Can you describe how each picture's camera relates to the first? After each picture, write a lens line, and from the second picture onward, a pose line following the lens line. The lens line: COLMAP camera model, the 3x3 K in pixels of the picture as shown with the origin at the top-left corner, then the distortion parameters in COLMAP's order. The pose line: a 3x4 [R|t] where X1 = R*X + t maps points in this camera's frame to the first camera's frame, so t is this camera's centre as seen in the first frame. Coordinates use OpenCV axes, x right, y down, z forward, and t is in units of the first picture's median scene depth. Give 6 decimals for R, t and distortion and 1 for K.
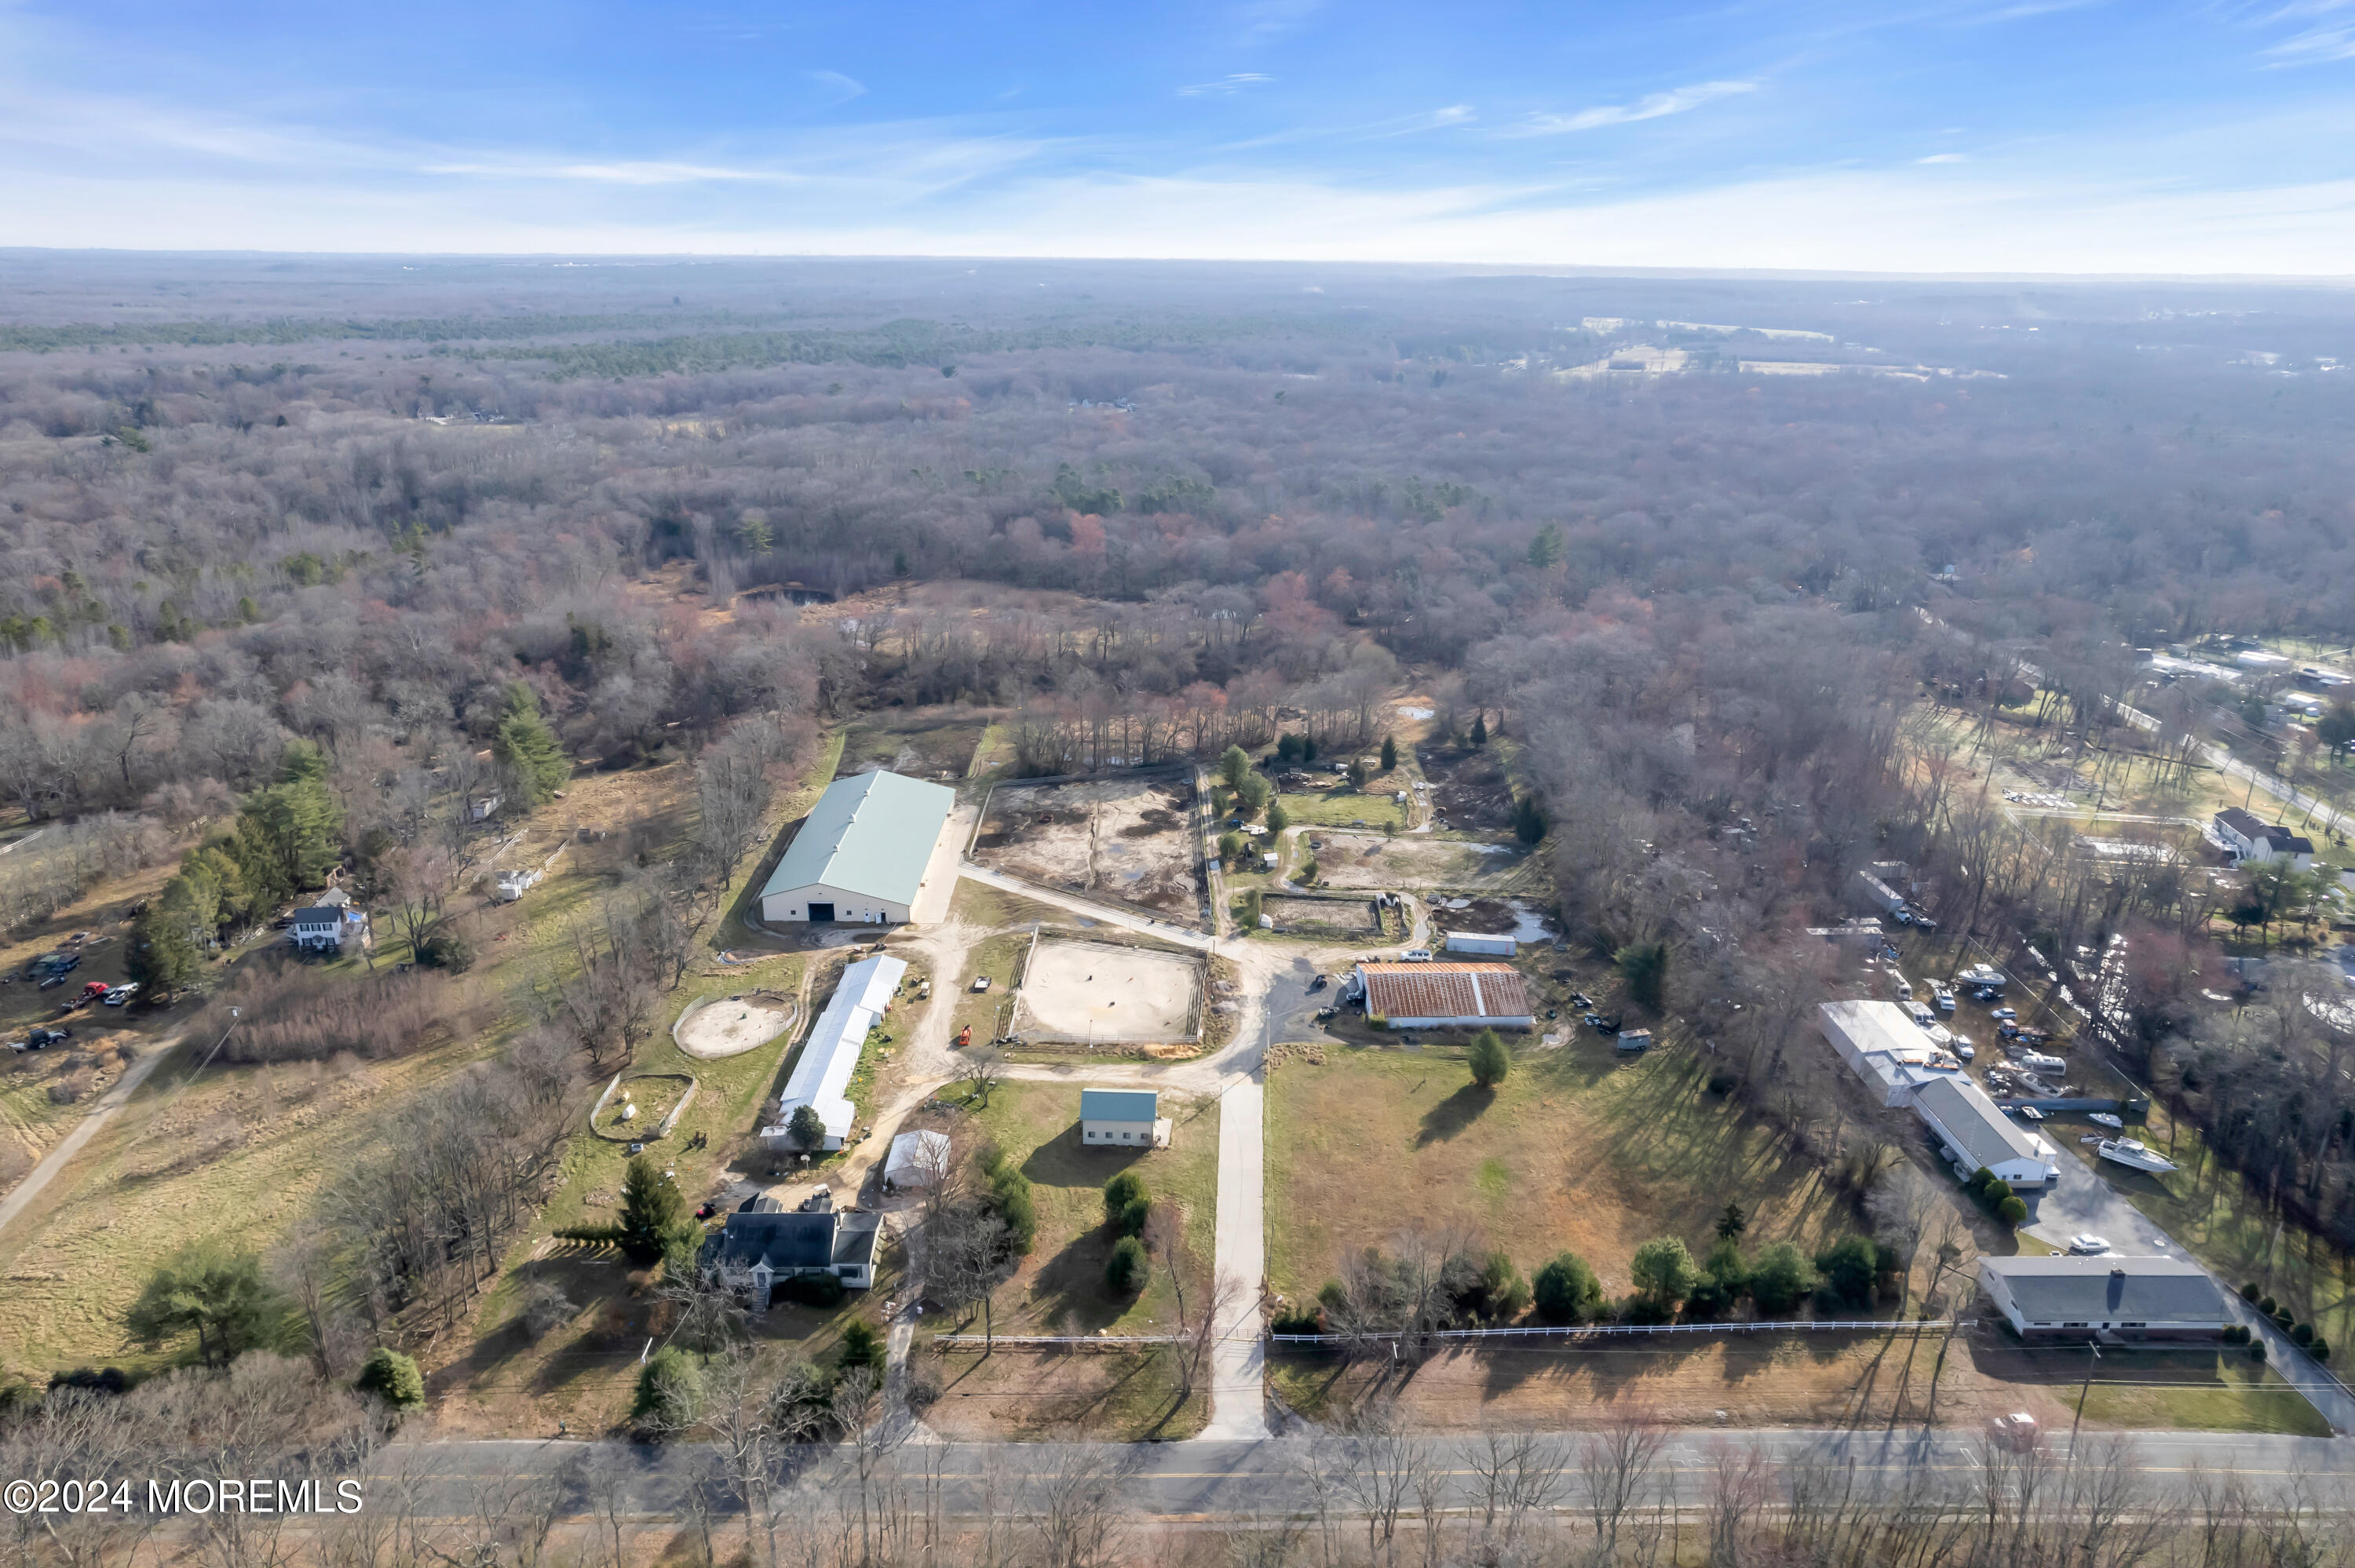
lens RADIAL K [[1510.4, 0, 1173.6], [0, 1510.4, 725.9], [0, 0, 1]] dist [-0.048375, 0.036299]
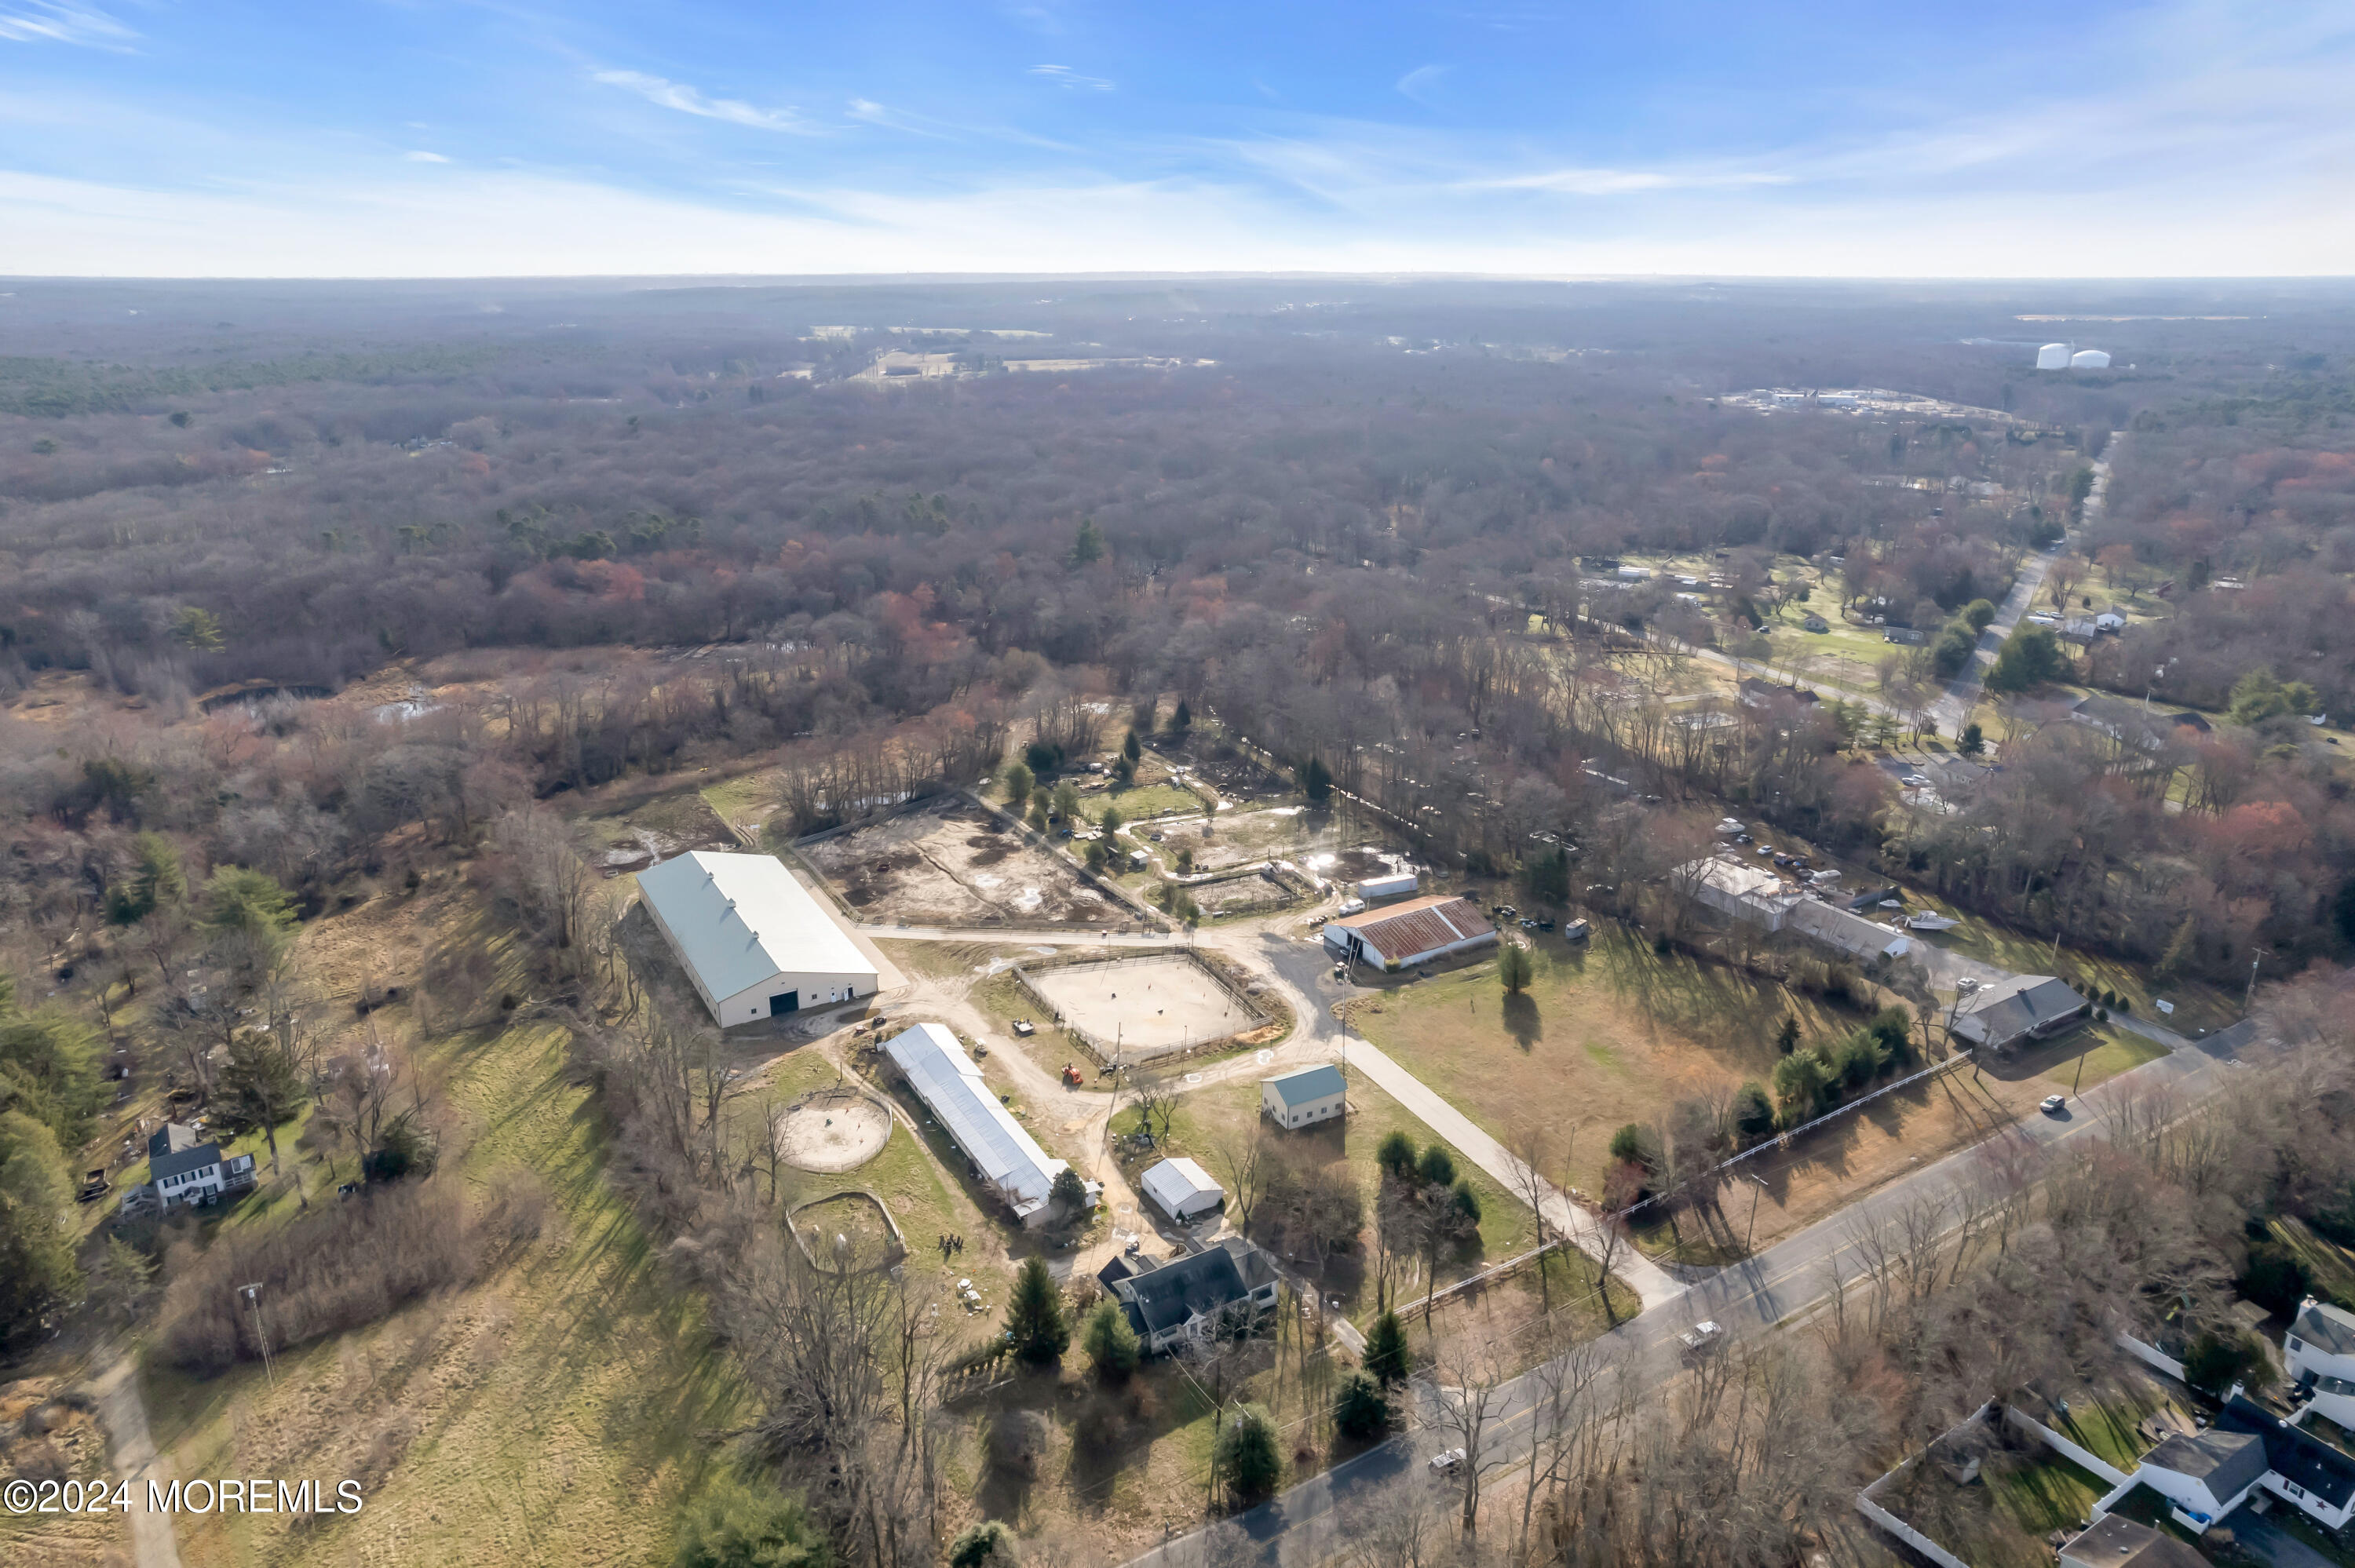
lens RADIAL K [[1513.1, 0, 1177.5], [0, 1513.1, 784.0], [0, 0, 1]] dist [-0.038993, 0.000685]
pose [[0.863918, -0.173275, 0.472886, -0.501142], [0.159241, 0.984761, 0.069920, -0.036633], [-0.477795, 0.014898, 0.878345, 0.103016]]
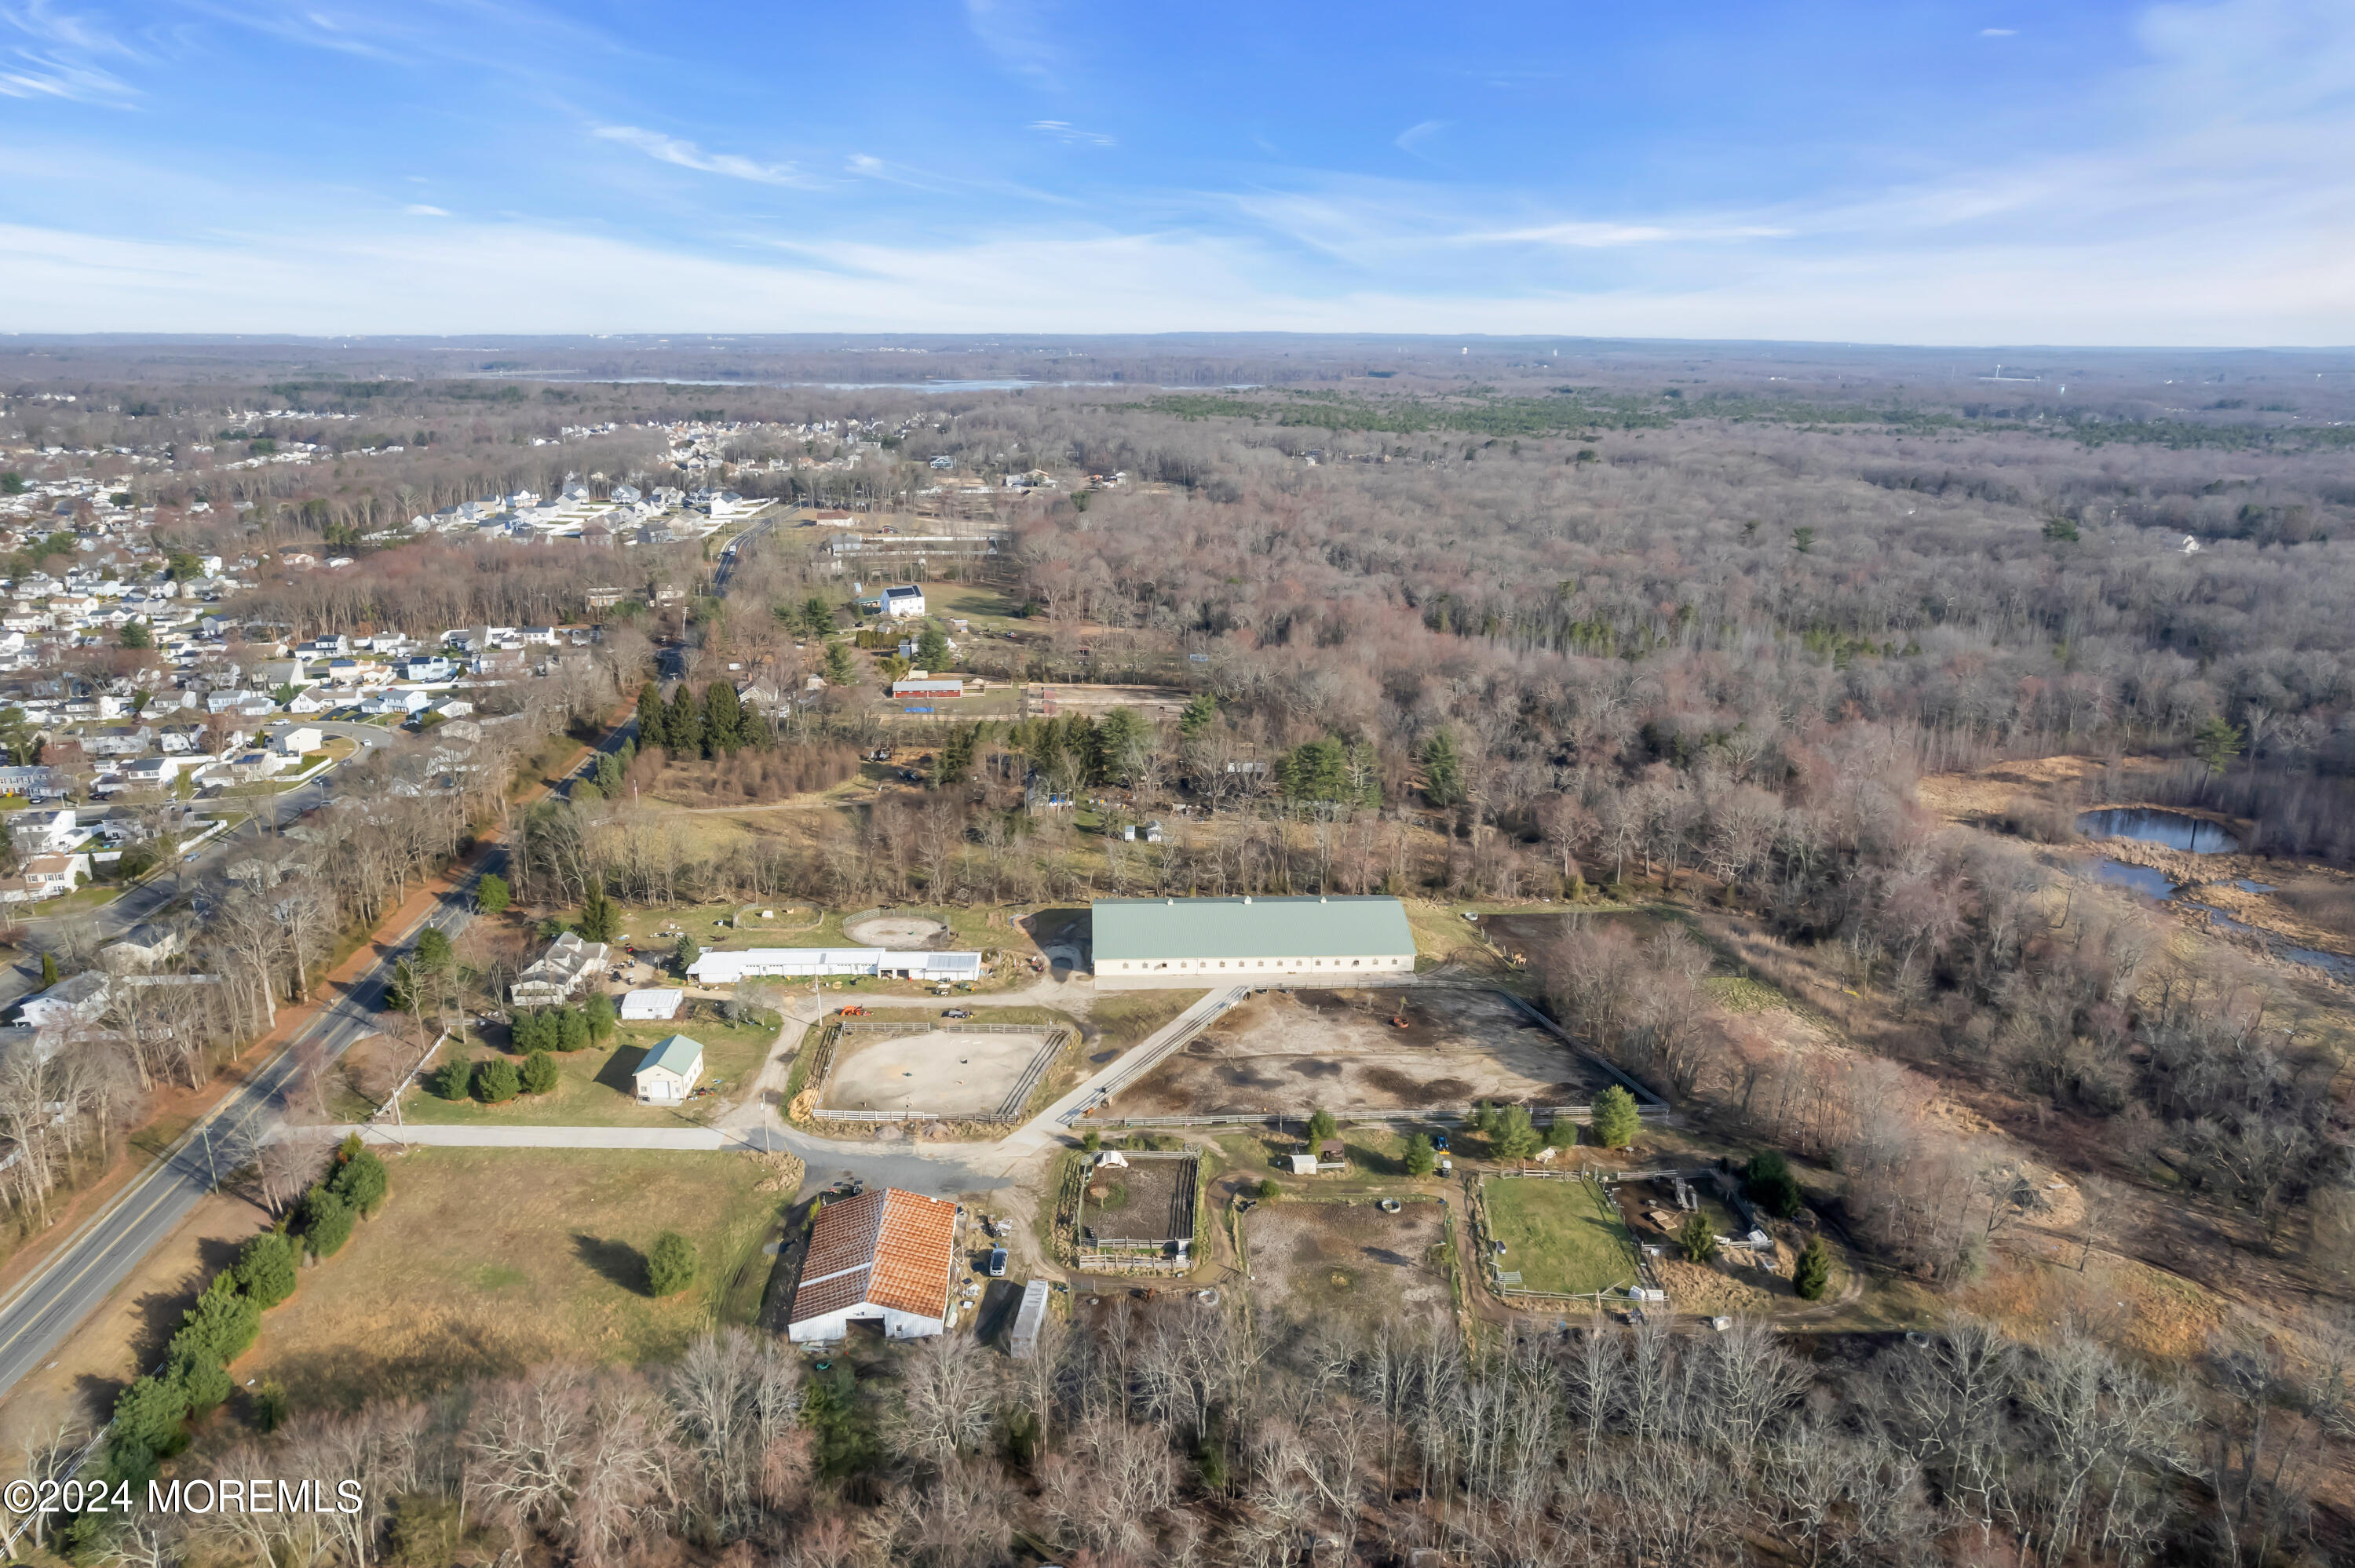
lens RADIAL K [[1503.2, 0, 1177.5], [0, 1503.2, 784.0], [0, 0, 1]] dist [-0.077647, 0.072935]
pose [[0.047765, 0.284953, -0.957351, 0.891278], [-0.307678, 0.916039, 0.257306, -0.312681], [0.950291, 0.282266, 0.131429, 1.017869]]
